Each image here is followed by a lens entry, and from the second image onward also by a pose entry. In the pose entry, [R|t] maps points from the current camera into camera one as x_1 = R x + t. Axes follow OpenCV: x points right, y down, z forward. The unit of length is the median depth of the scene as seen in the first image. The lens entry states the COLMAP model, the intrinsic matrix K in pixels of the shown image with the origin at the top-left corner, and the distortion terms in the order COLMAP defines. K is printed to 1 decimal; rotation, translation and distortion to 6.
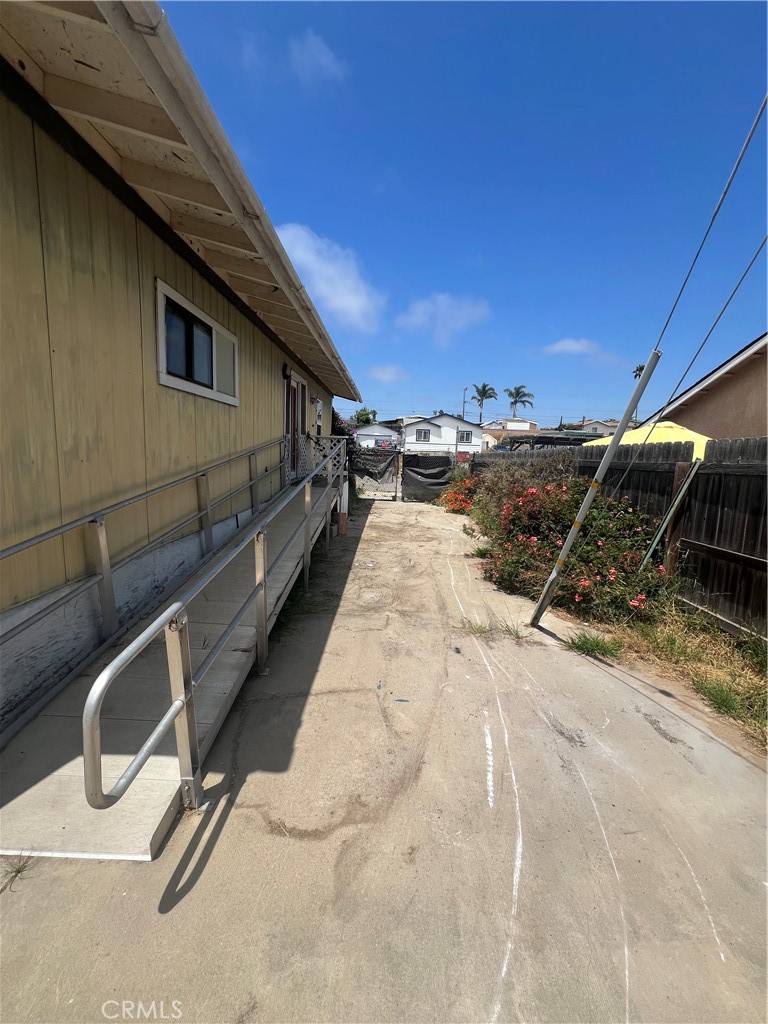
lens RADIAL K [[409.7, 0, 381.1], [0, 409.7, 511.5], [0, 0, 1]] dist [-0.001110, 0.000473]
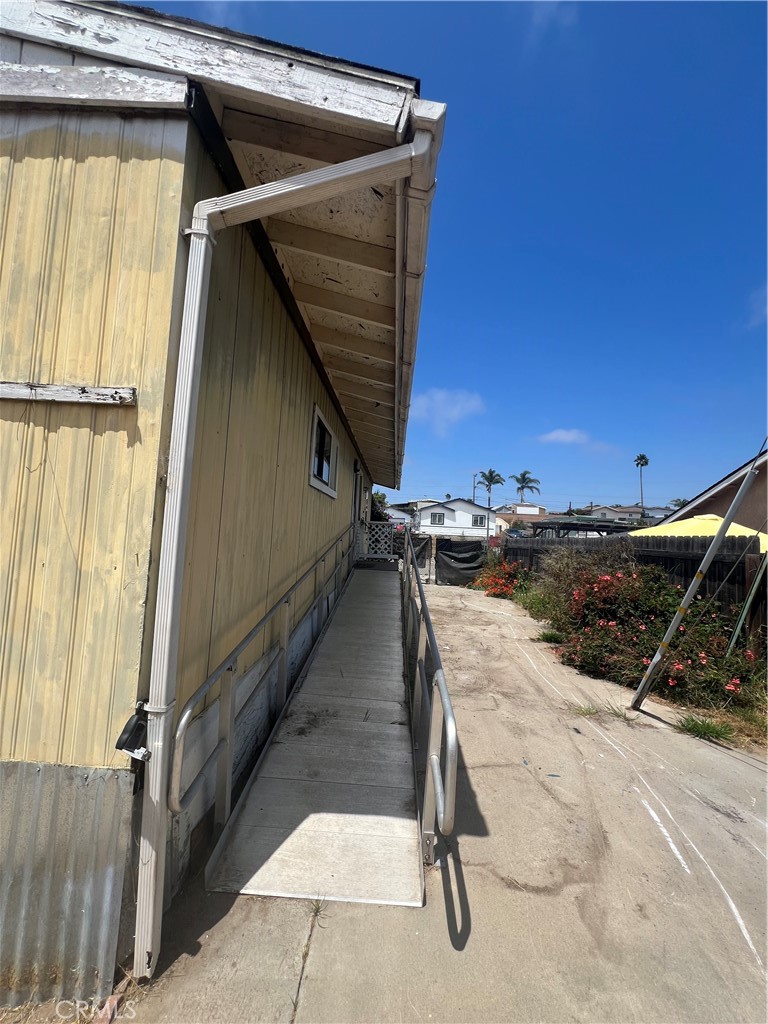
lens RADIAL K [[409.7, 0, 383.8], [0, 409.7, 510.9], [0, 0, 1]] dist [-0.001110, 0.000473]
pose [[0.999835, 0.010857, -0.014548, -0.231640], [-0.013530, 0.980001, -0.198533, -0.000771], [0.012101, 0.198697, 0.979986, -0.119301]]
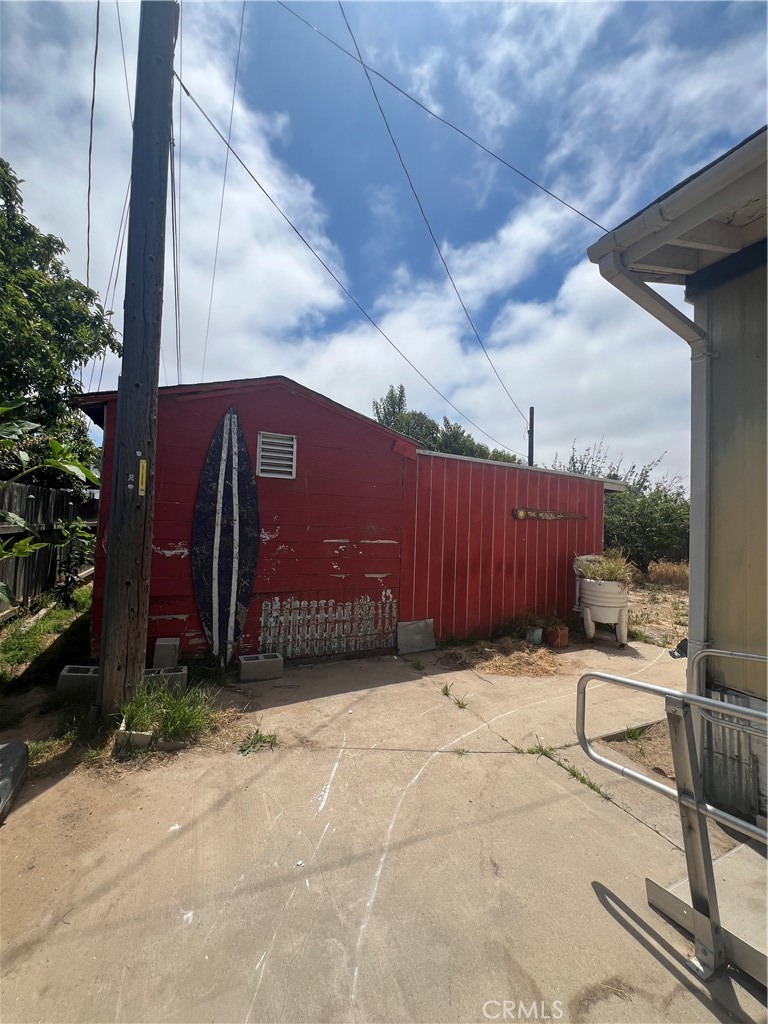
lens RADIAL K [[409.7, 0, 385.9], [0, 409.7, 508.8], [0, 0, 1]] dist [-0.001110, 0.000473]
pose [[-0.896067, -0.088261, -0.435057, 0.245125], [-0.130425, 0.989126, 0.067965, -0.077741], [0.424327, 0.117644, -0.897834, 0.557027]]
